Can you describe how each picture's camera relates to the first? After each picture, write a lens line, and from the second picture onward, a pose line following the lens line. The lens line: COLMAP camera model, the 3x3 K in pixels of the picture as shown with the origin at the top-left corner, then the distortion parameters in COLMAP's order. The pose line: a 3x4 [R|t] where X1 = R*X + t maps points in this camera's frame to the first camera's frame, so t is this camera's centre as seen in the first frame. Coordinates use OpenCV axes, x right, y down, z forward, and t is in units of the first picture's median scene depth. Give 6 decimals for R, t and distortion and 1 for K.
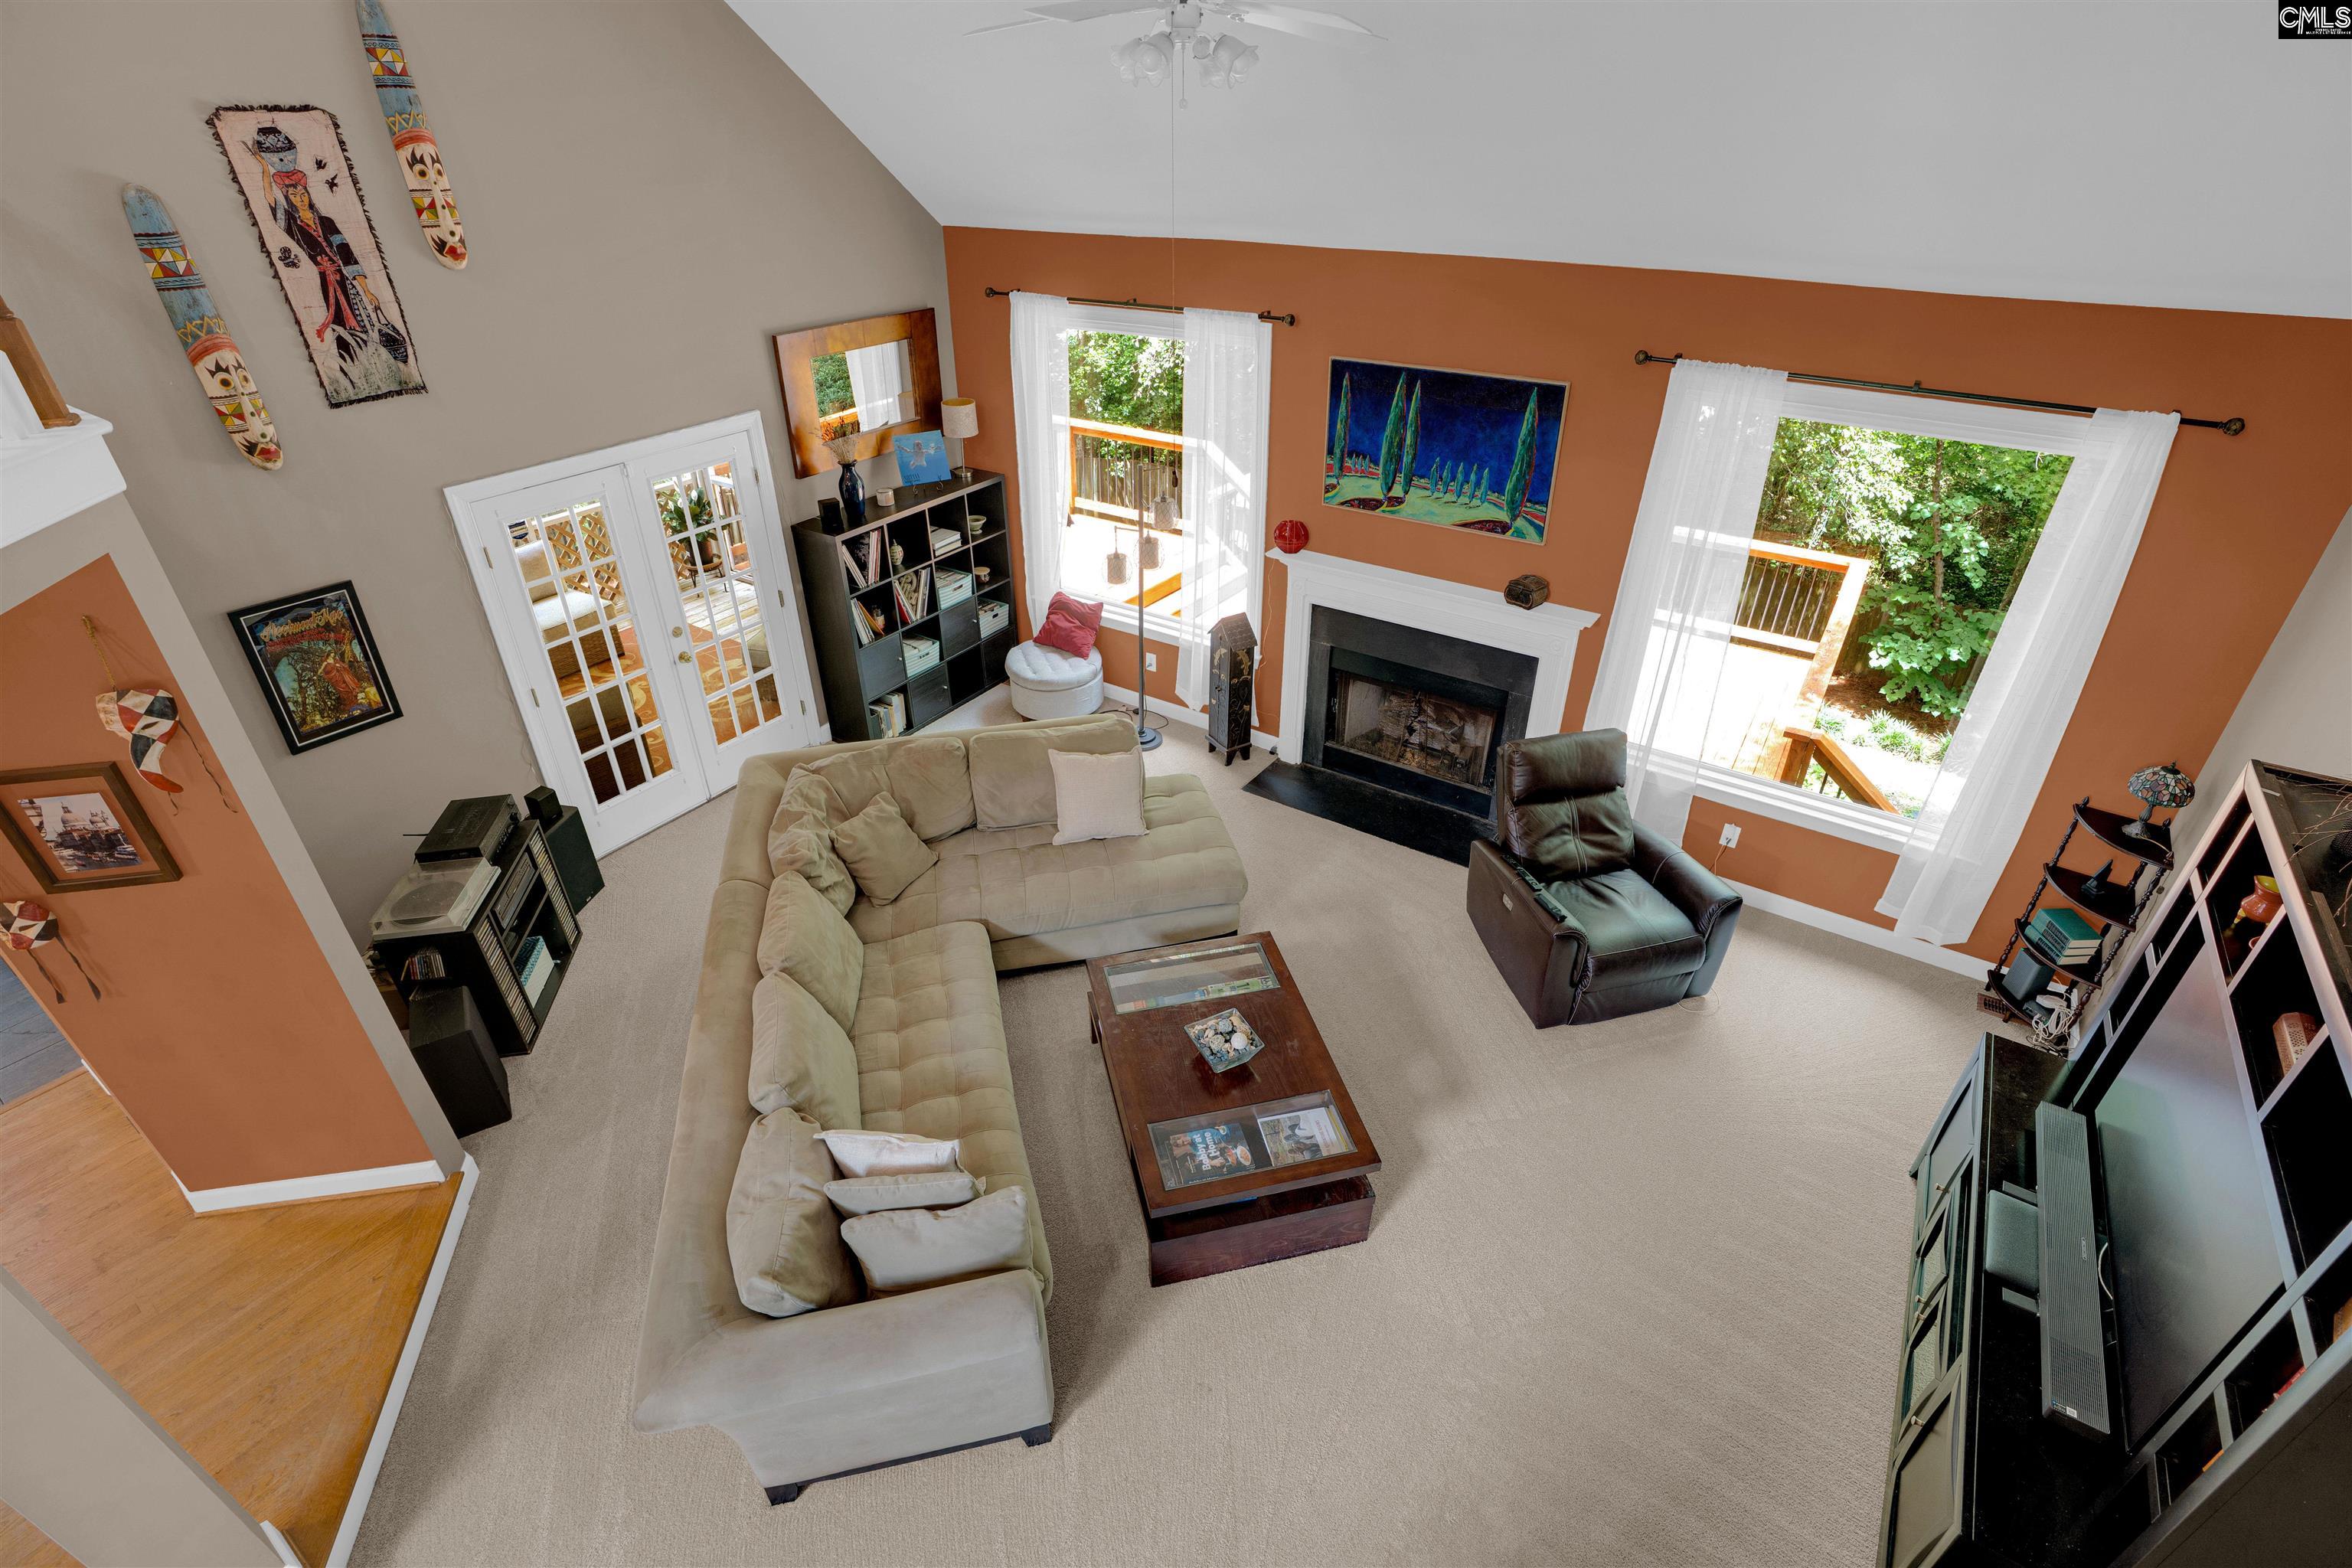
lens RADIAL K [[1090.6, 0, 1177.1], [0, 1090.6, 778.7], [0, 0, 1]] dist [-0.066412, 0.027540]
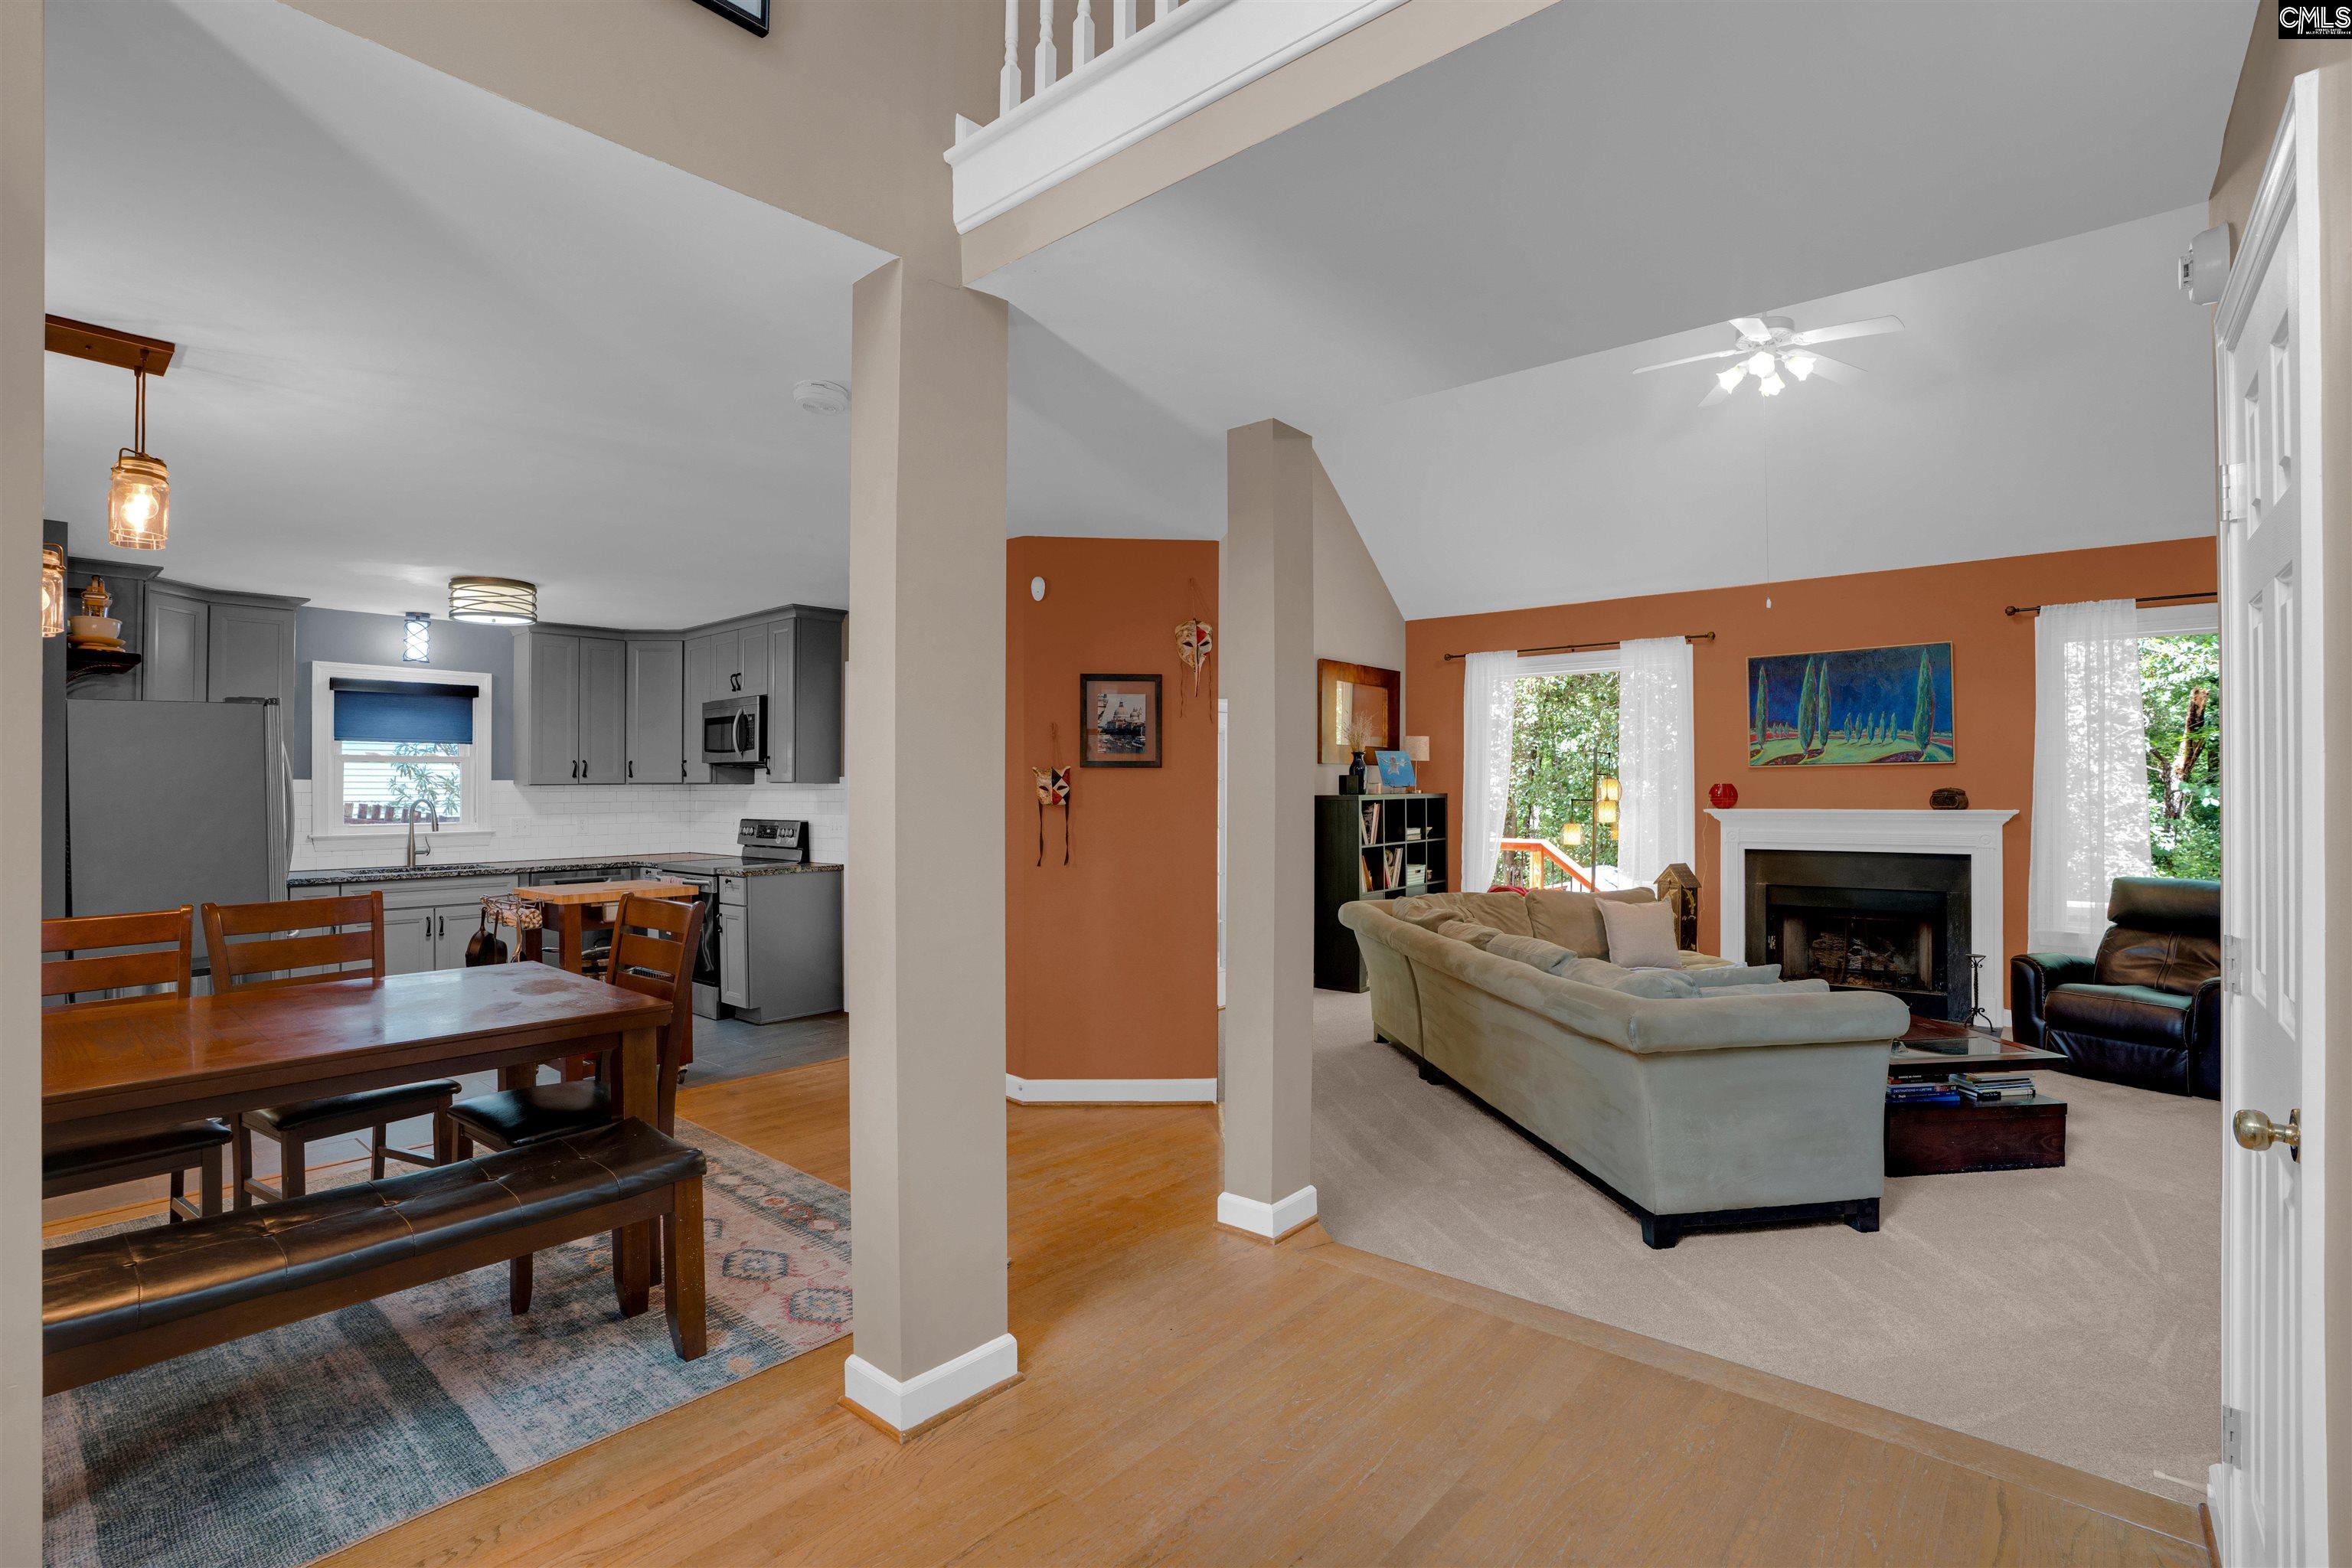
lens RADIAL K [[1090.6, 0, 1177.1], [0, 1090.6, 778.7], [0, 0, 1]] dist [-0.066412, 0.027540]
pose [[0.994034, 0.000029, -0.109067, -0.448795], [-0.057790, 0.848225, -0.526474, 0.523290], [0.092498, 0.529636, 0.843166, -0.145429]]
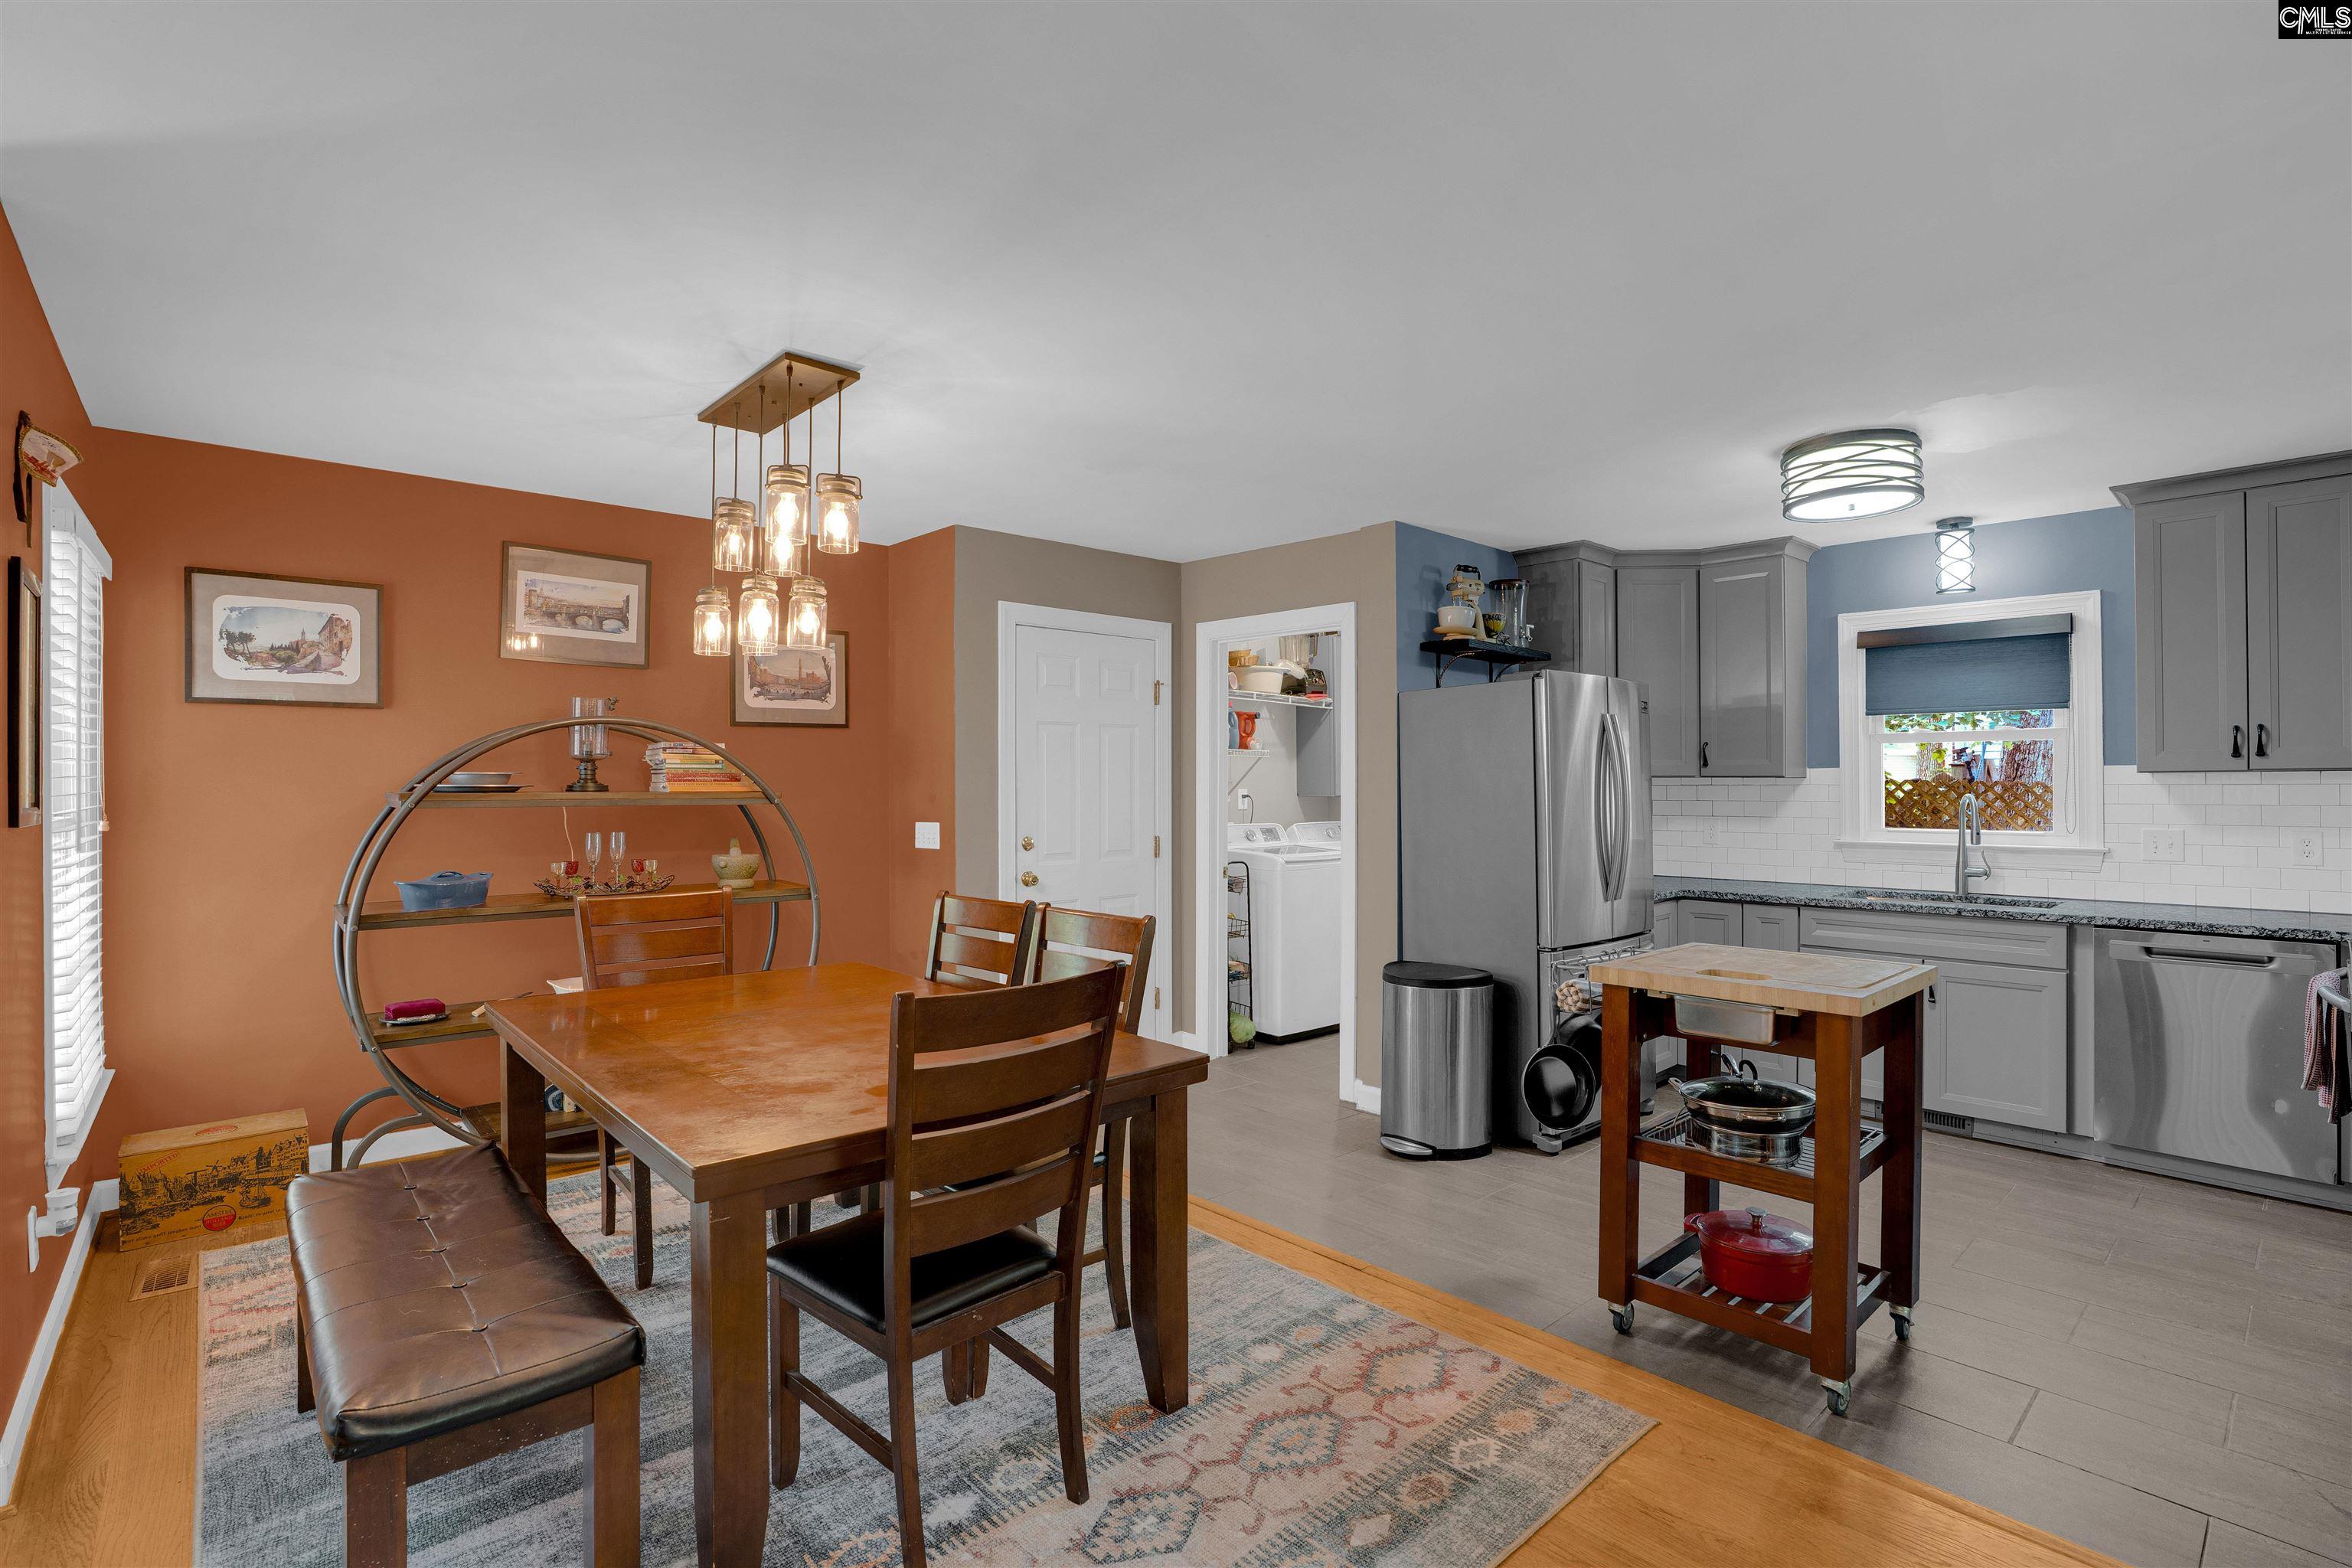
lens RADIAL K [[1090.6, 0, 1177.1], [0, 1090.6, 778.7], [0, 0, 1]] dist [-0.066412, 0.027540]
pose [[-0.227421, -0.001029, -0.973796, -0.507028], [-0.508077, 0.853224, 0.117755, 0.153262], [0.830745, 0.521543, -0.194563, 0.462750]]
